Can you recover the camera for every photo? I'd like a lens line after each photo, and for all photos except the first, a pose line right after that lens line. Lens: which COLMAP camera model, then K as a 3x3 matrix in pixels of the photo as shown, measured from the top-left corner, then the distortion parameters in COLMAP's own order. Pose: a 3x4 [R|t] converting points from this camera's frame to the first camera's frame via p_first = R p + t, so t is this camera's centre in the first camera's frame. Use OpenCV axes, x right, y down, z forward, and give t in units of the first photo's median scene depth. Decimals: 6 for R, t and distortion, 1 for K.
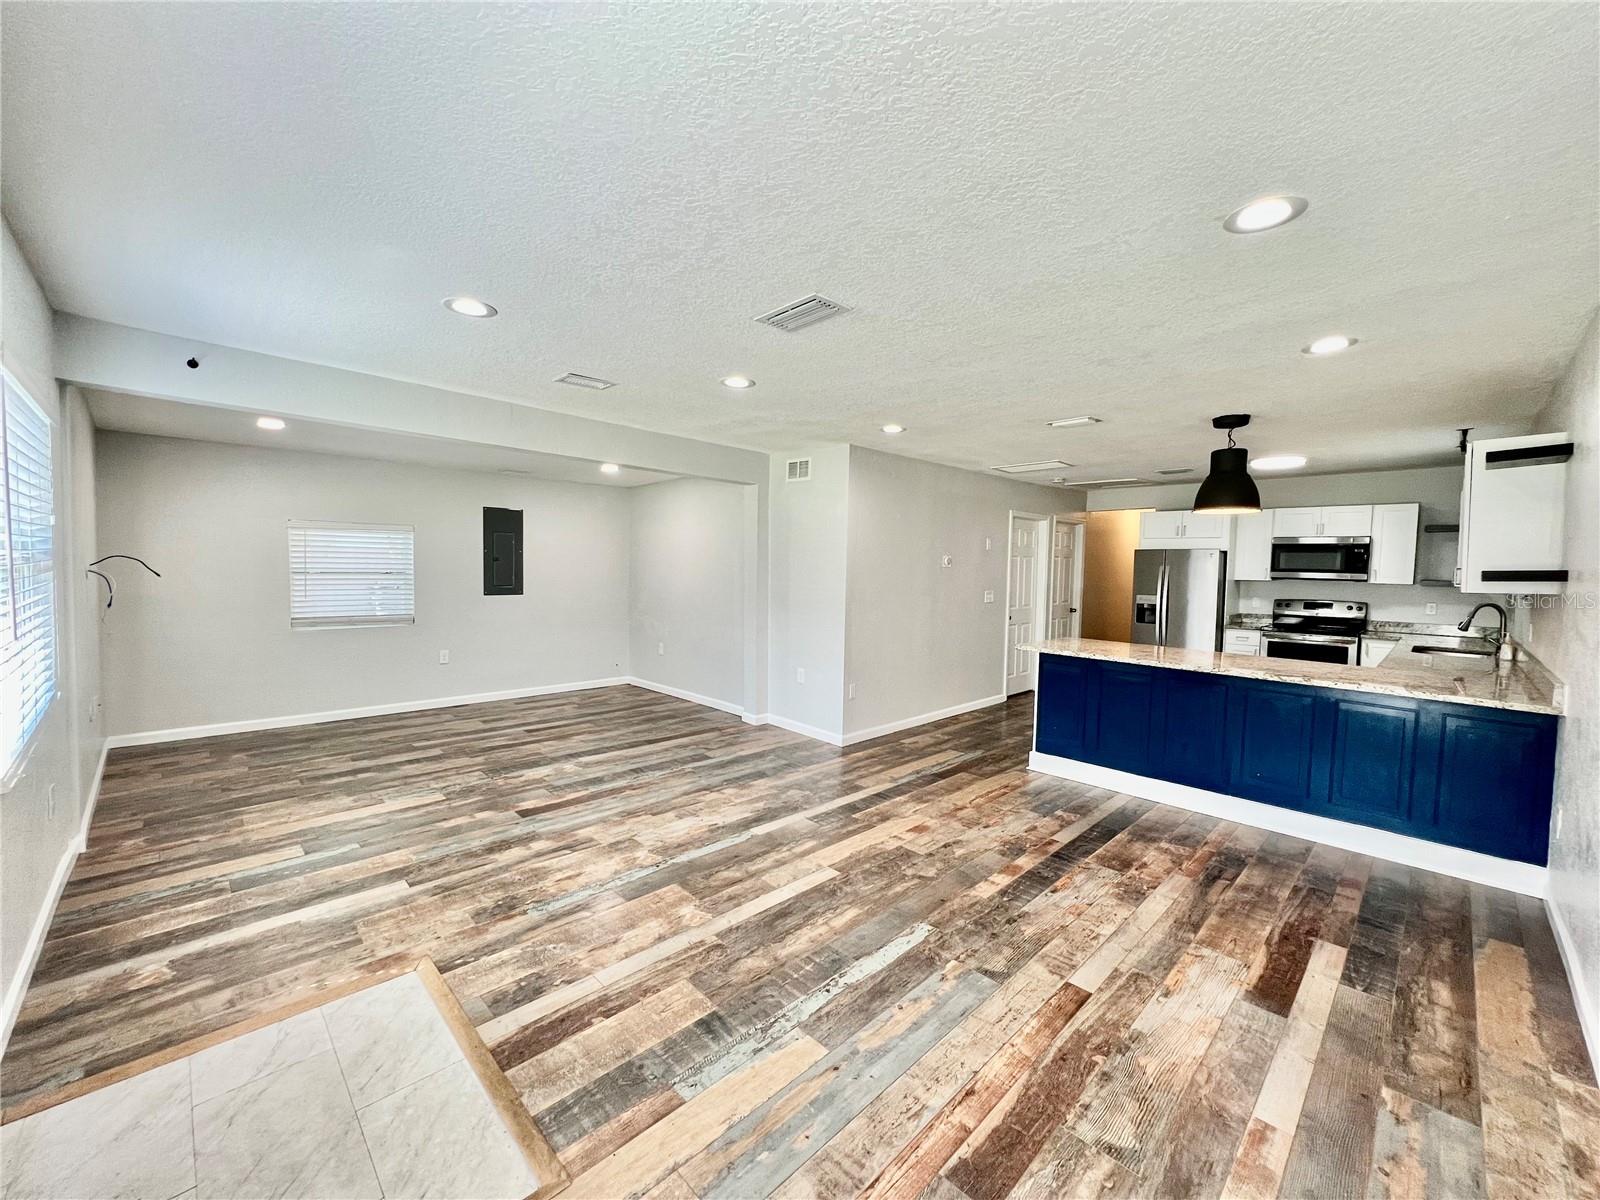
lens RADIAL K [[641.4, 0, 795.3], [0, 641.4, 595.4], [0, 0, 1]] dist [0.001054, 0.000135]
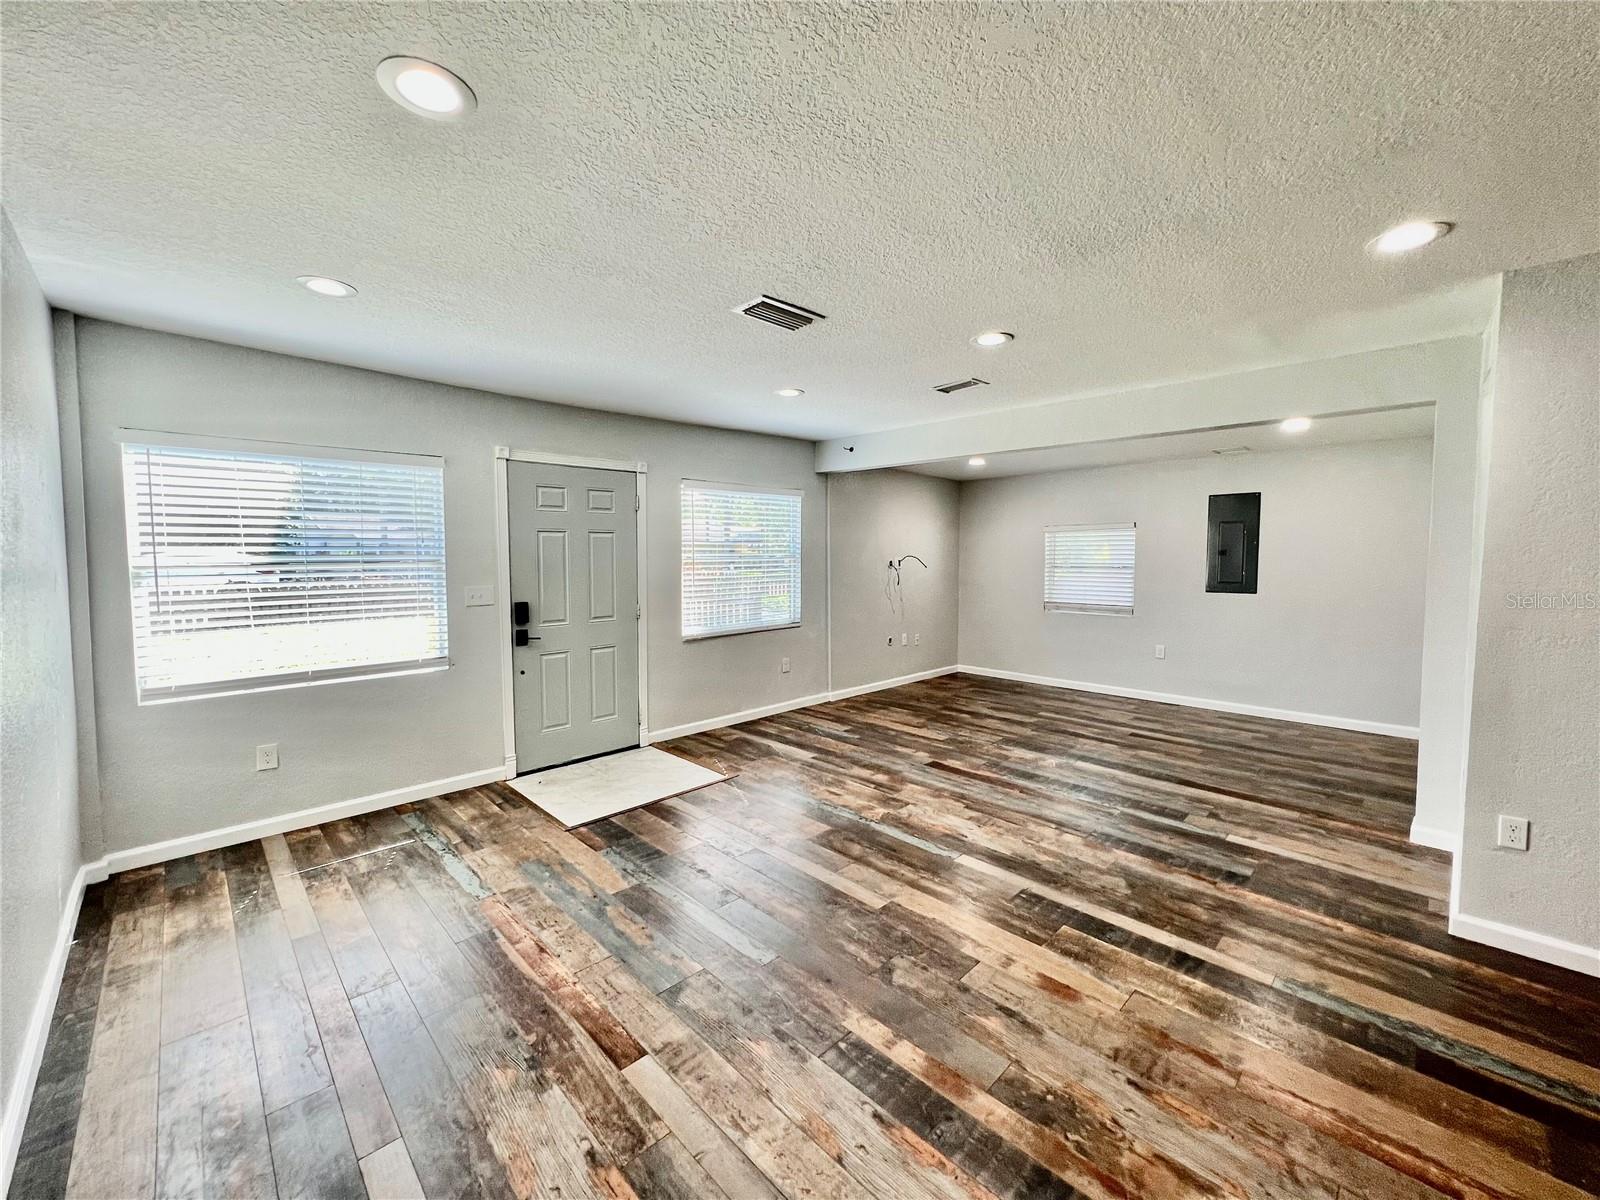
lens RADIAL K [[641.4, 0, 795.3], [0, 641.4, 595.4], [0, 0, 1]] dist [0.001054, 0.000135]
pose [[-0.004094, 0.041193, -0.999143, 0.786889], [-0.045052, 0.998129, 0.041335, -0.012991], [0.998976, 0.045182, -0.002231, 0.754859]]
